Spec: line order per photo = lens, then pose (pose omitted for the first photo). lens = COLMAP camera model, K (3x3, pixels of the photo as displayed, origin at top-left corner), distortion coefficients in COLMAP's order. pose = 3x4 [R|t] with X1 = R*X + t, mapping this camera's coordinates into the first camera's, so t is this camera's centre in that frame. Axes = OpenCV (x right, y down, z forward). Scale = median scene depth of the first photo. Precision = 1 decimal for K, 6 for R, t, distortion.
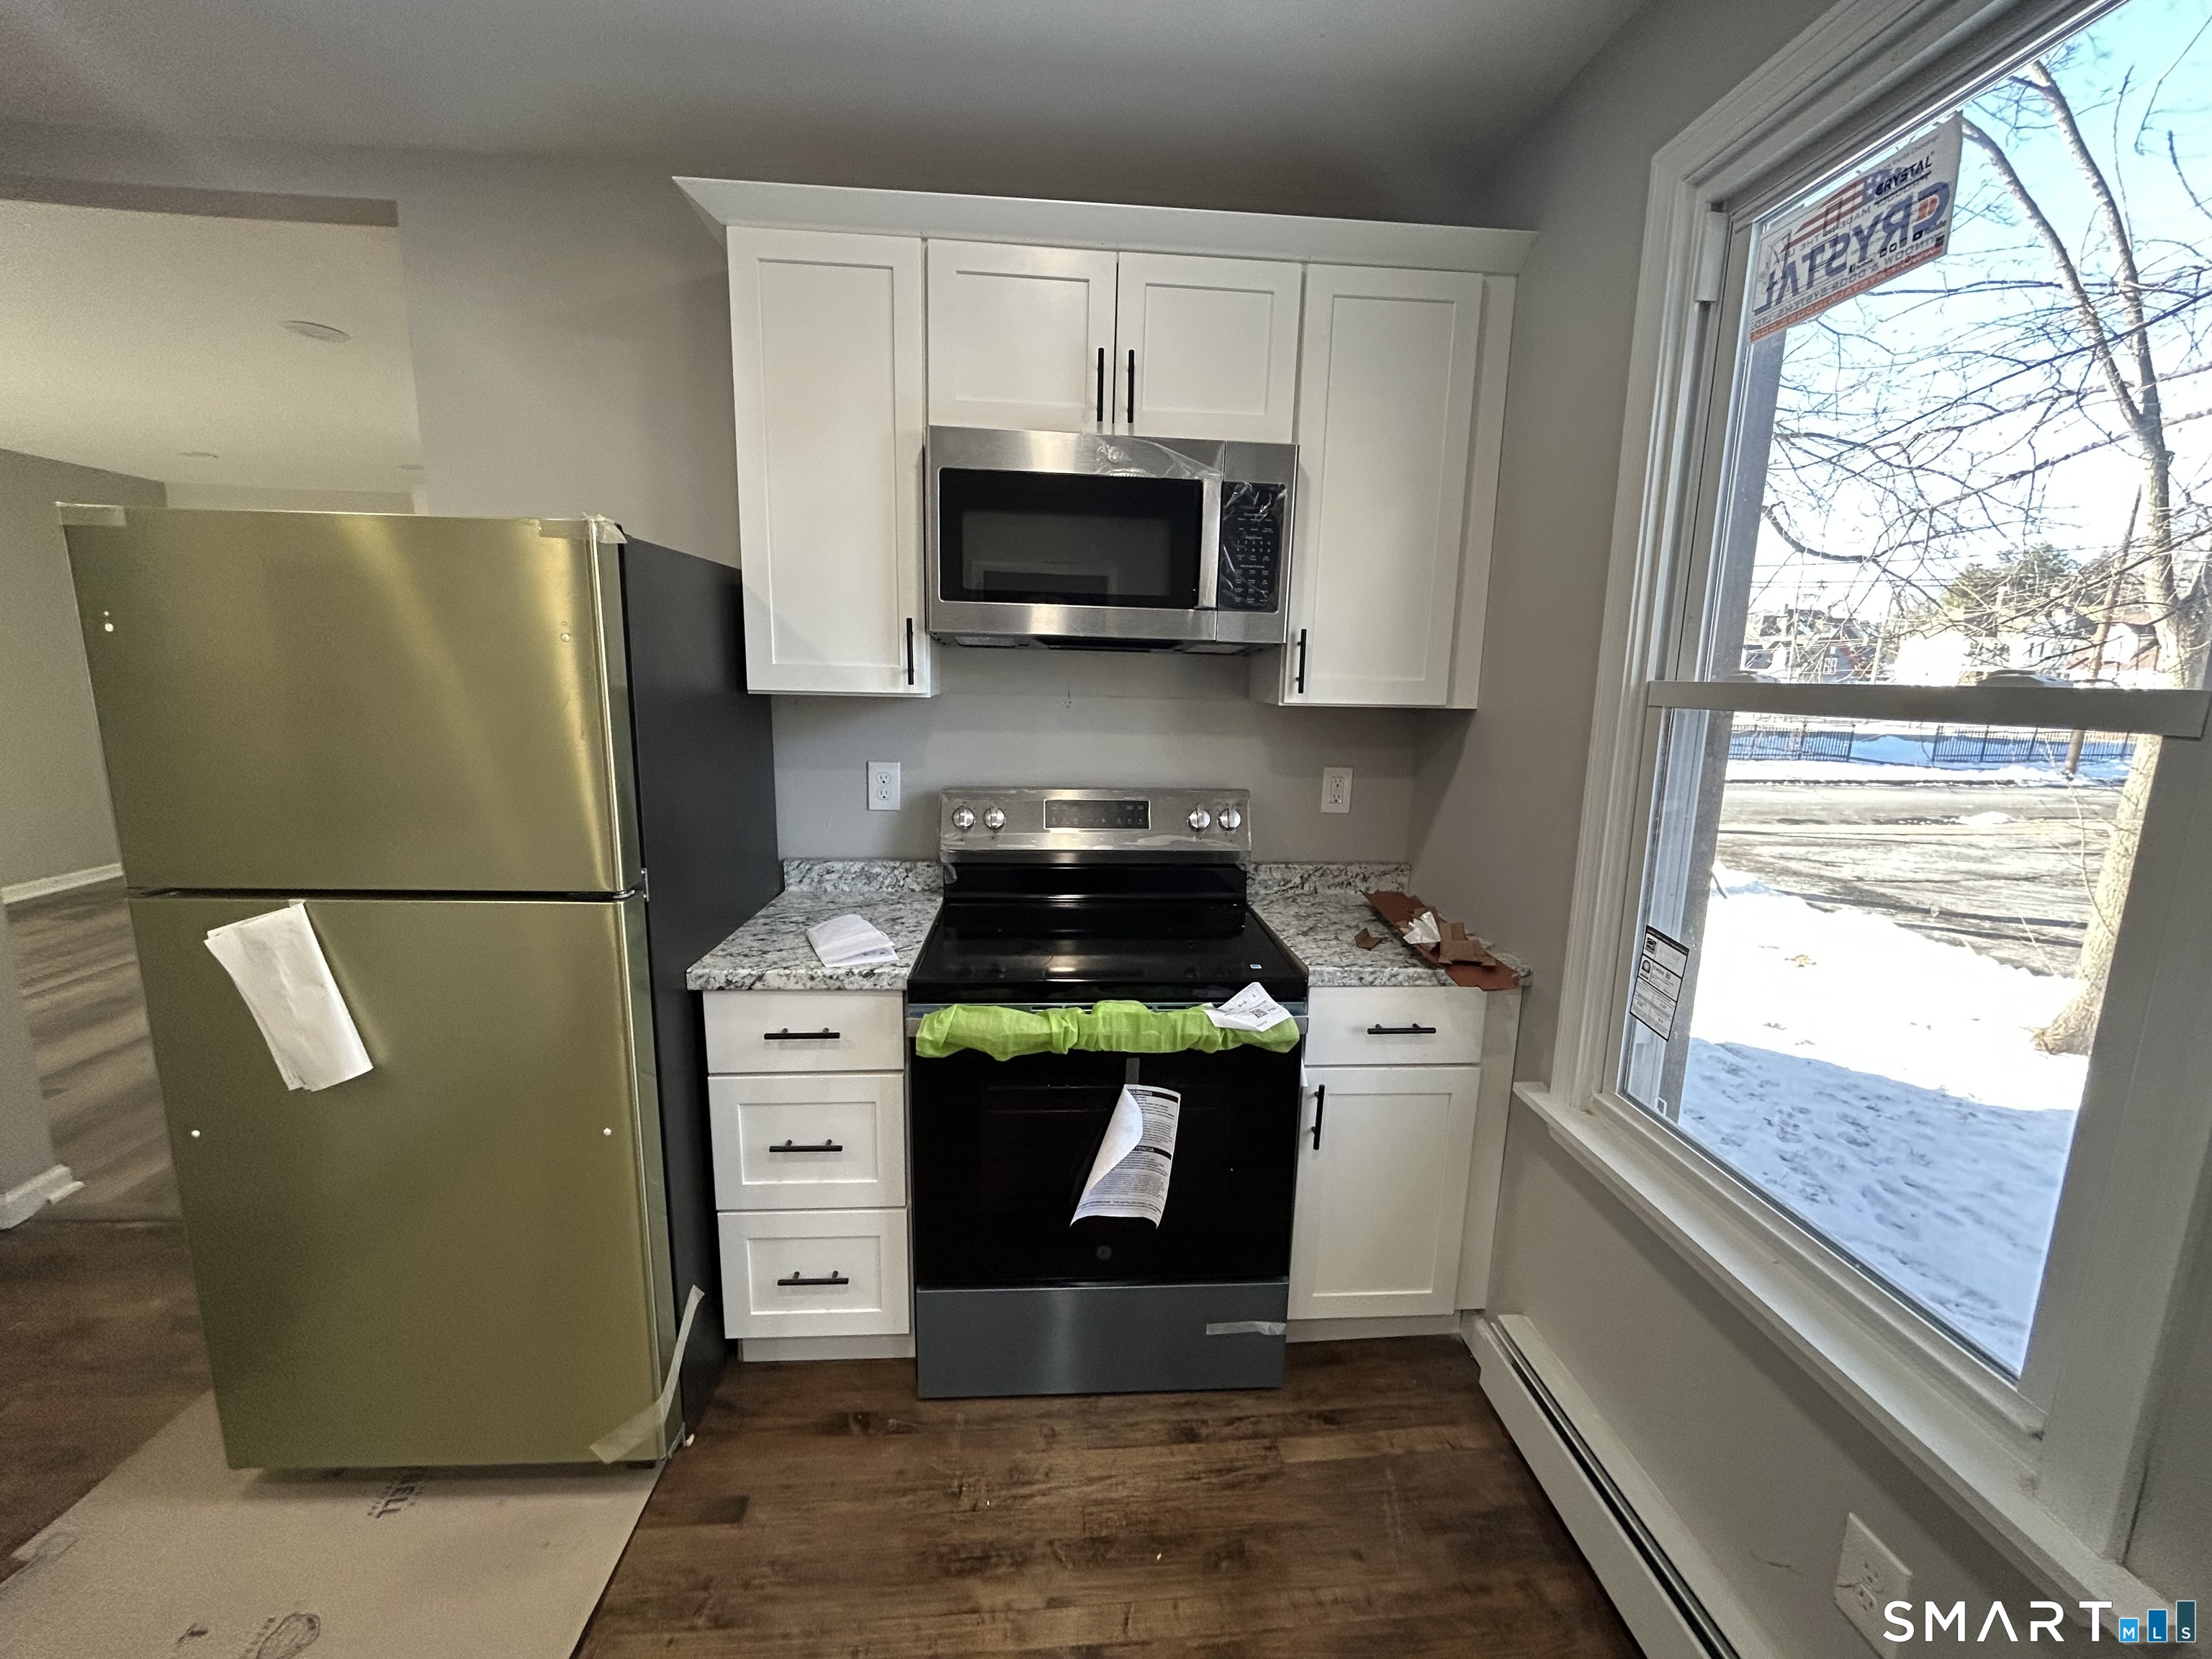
lens RADIAL K [[1102.7, 0, 1195.5], [0, 1102.7, 843.6], [0, 0, 1]] dist [0.000516, -0.000738]
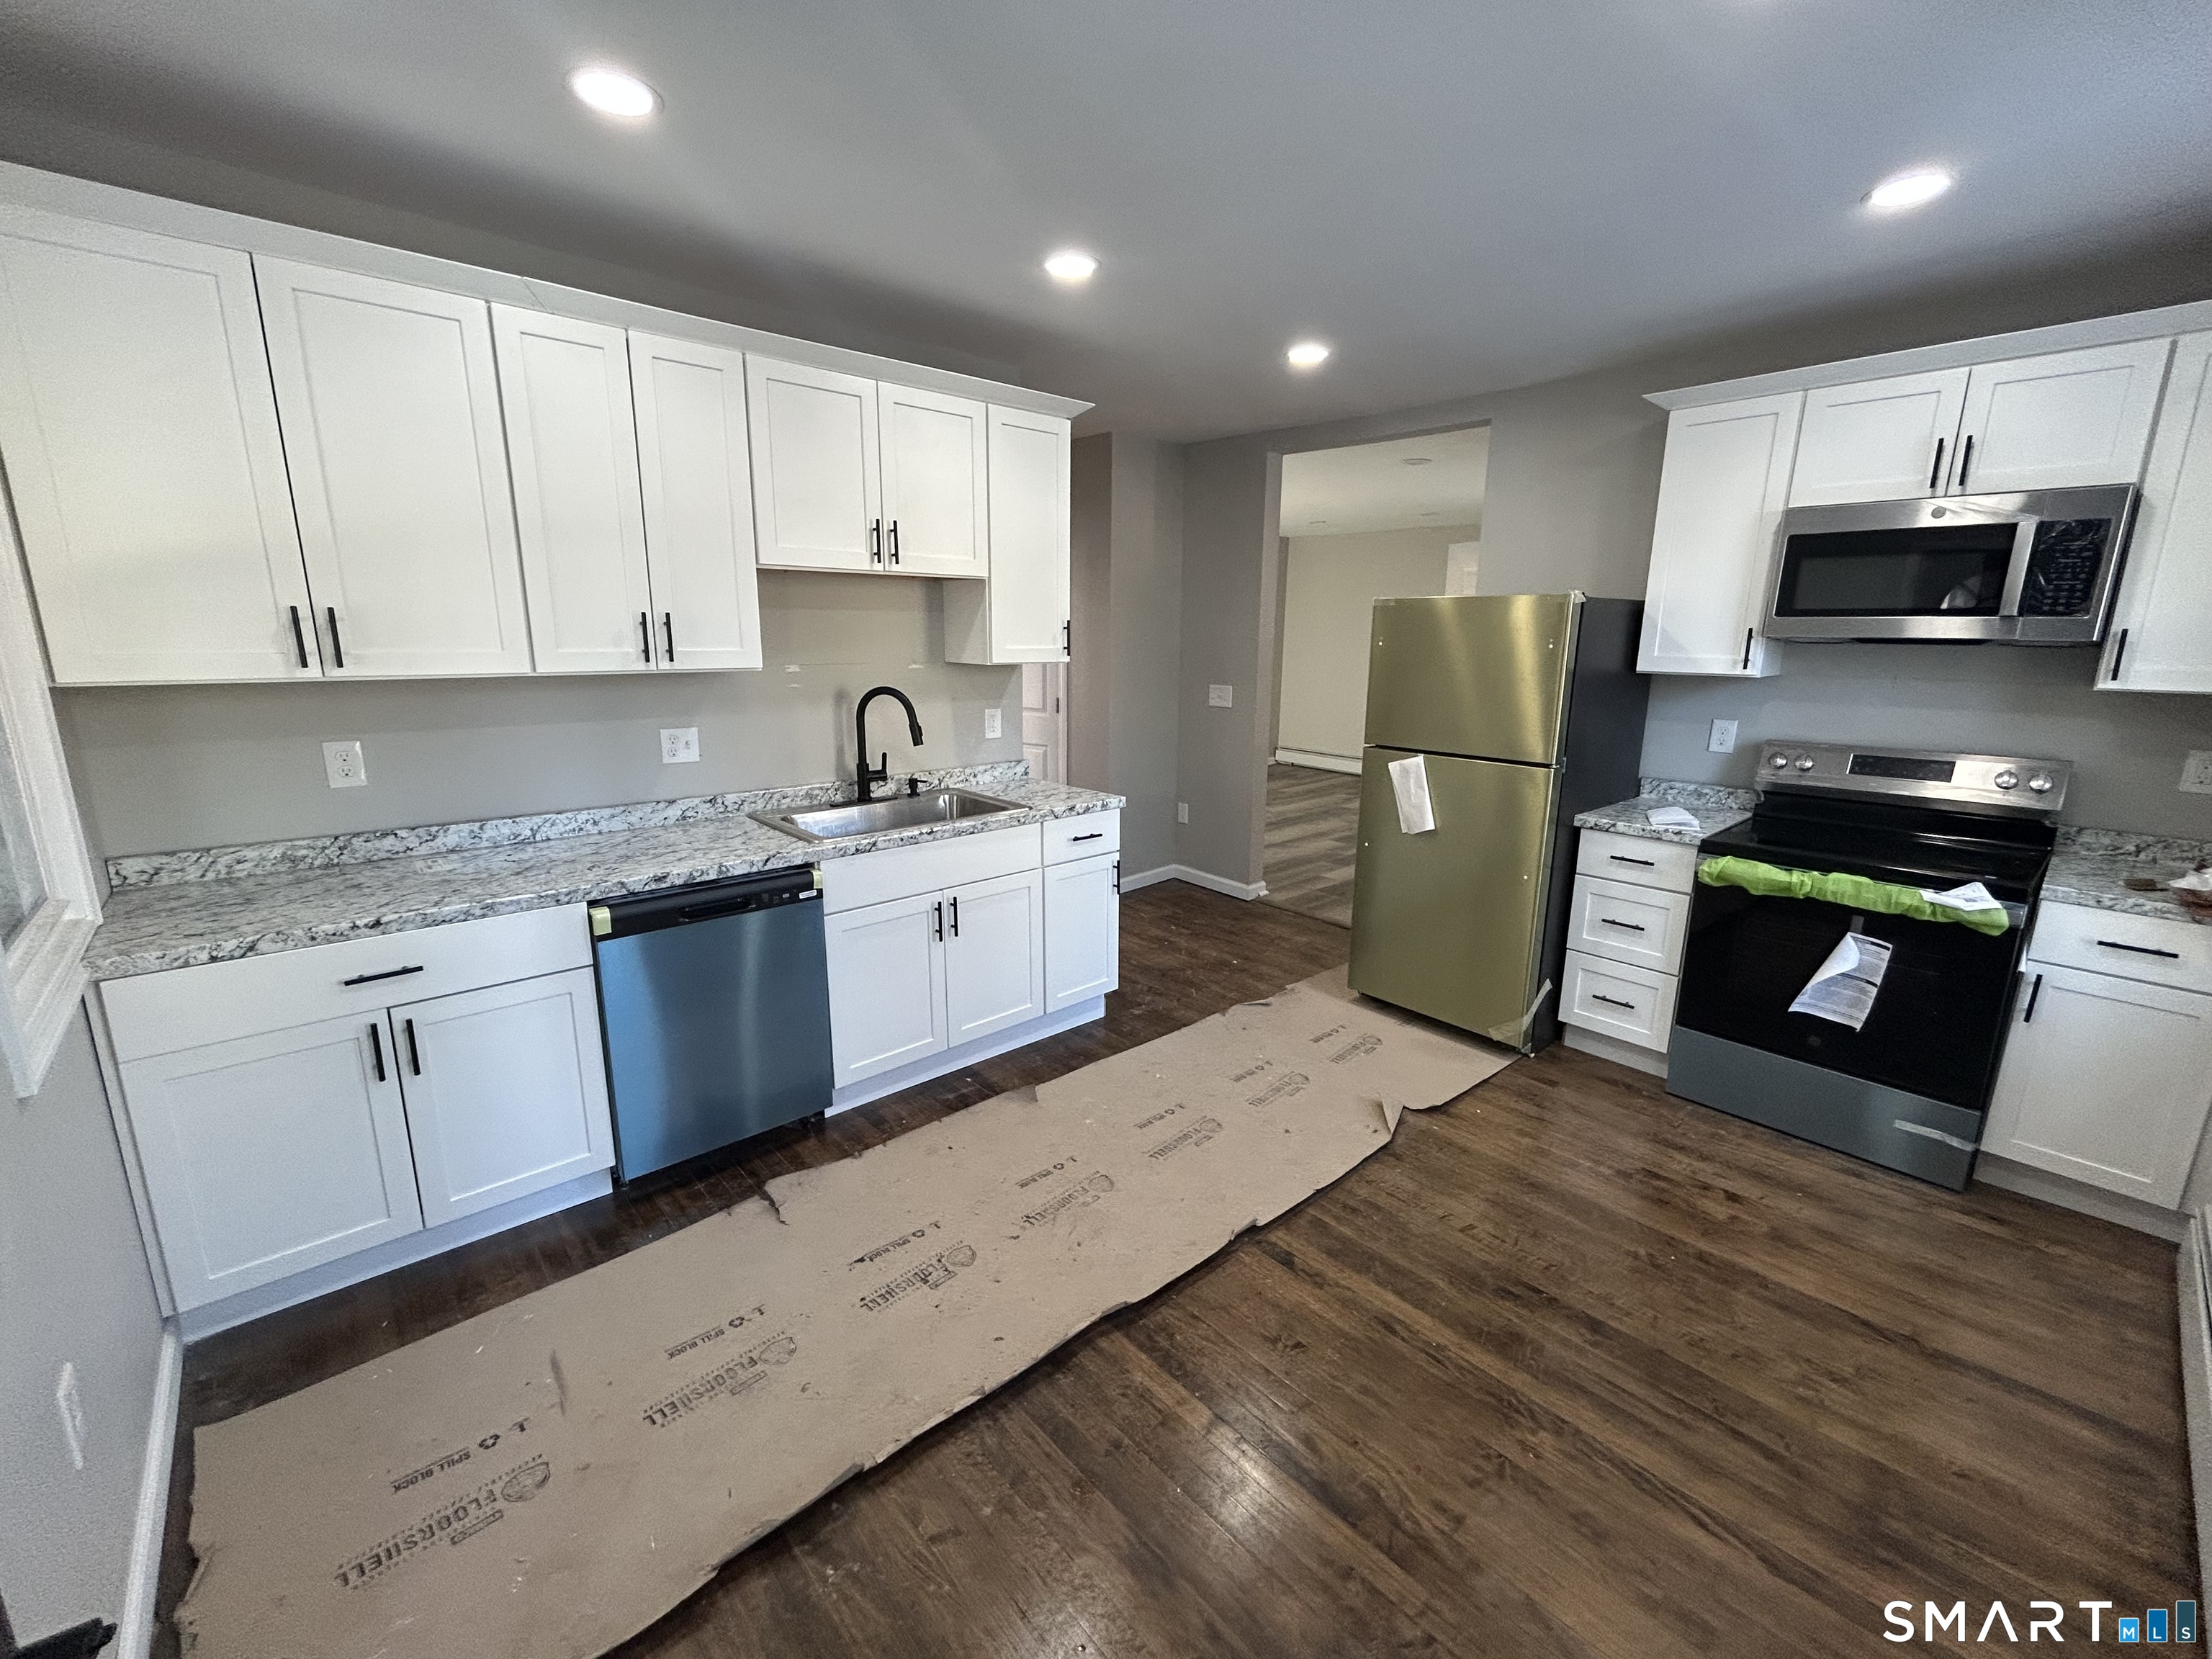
lens RADIAL K [[905.6, 0, 1065.6], [0, 905.6, 836.4], [0, 0, 1]] dist [-0.028722, 0.008572]
pose [[0.581998, 0.159326, -0.797430, 0.259544], [-0.121384, 0.986653, 0.108541, 0.080895], [0.804080, 0.033624, 0.593569, -0.602133]]
